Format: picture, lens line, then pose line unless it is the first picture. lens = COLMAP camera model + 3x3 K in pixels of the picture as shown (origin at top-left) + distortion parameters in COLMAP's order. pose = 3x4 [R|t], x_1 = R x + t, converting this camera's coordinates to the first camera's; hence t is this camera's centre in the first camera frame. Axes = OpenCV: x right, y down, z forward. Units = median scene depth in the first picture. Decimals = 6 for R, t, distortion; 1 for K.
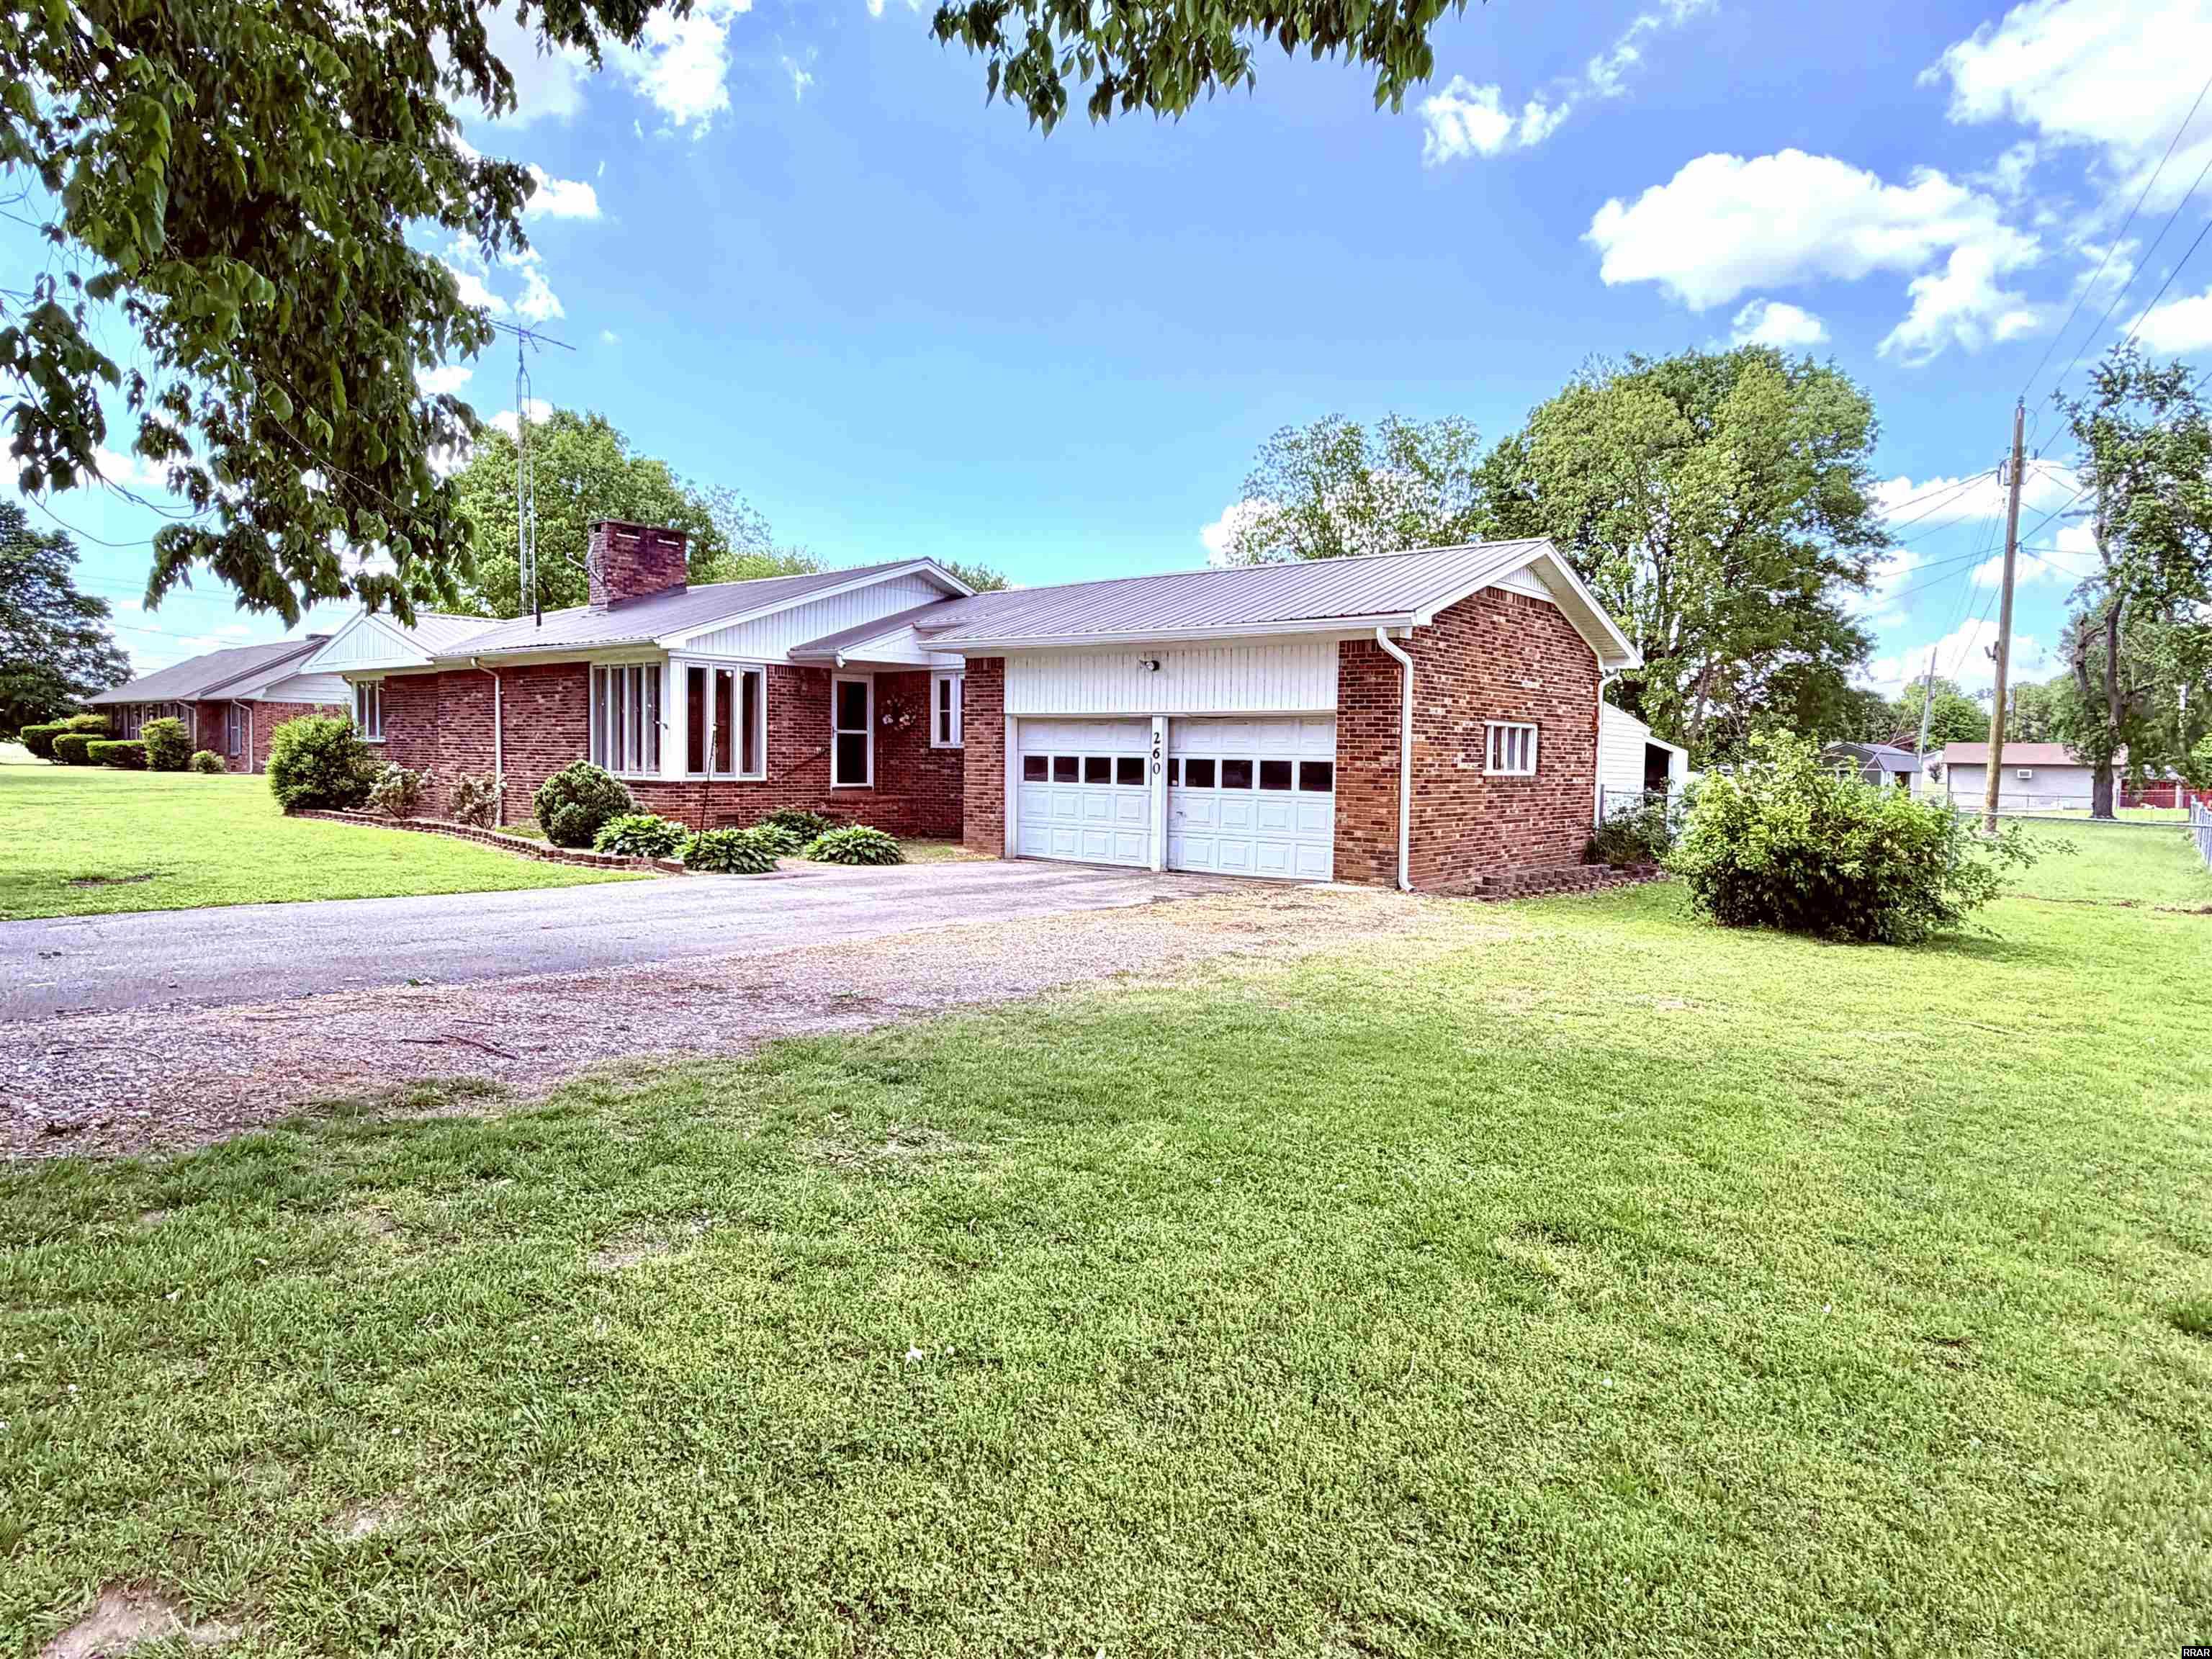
lens RADIAL K [[1332.3, 0, 1106.0], [0, 1332.3, 829.5], [0, 0, 1]] dist [-0.002606, -0.001819]
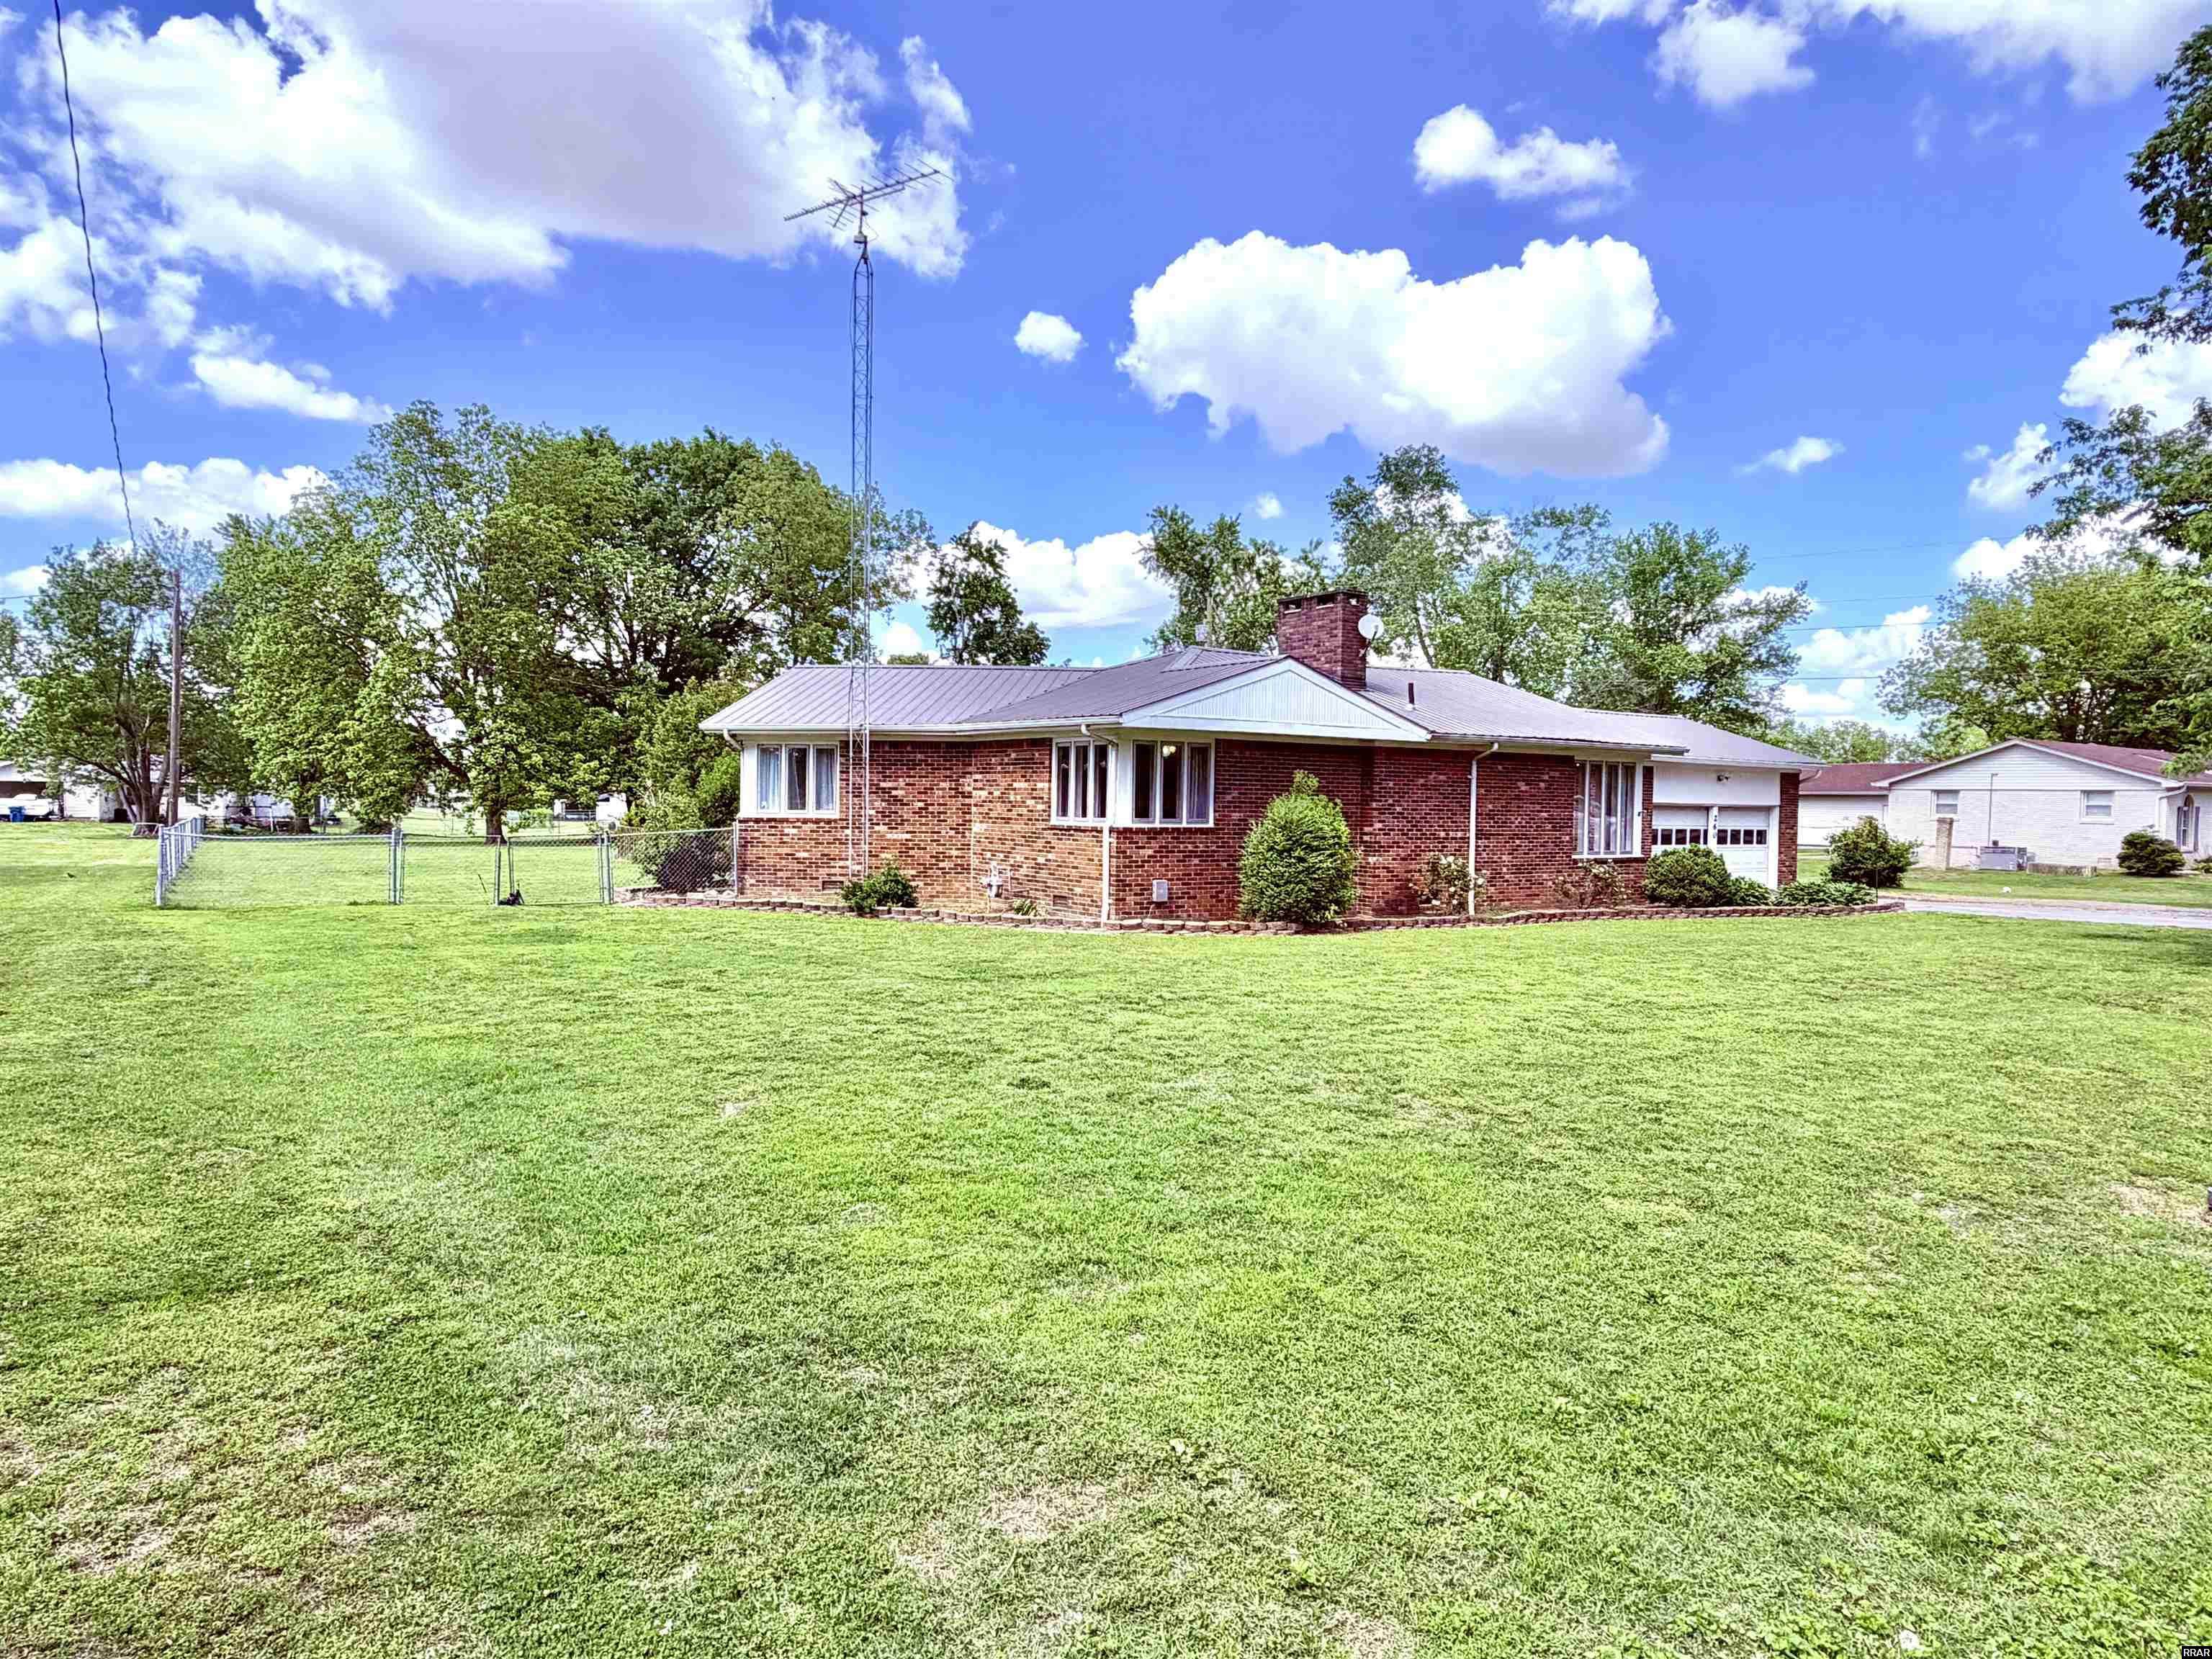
lens RADIAL K [[1332.3, 0, 1106.0], [0, 1332.3, 829.5], [0, 0, 1]] dist [-0.002606, -0.001819]
pose [[0.273821, -0.032389, 0.961235, -1.858694], [0.038635, 0.998997, 0.022656, -0.121815], [-0.961004, 0.030934, 0.274798, 1.250341]]
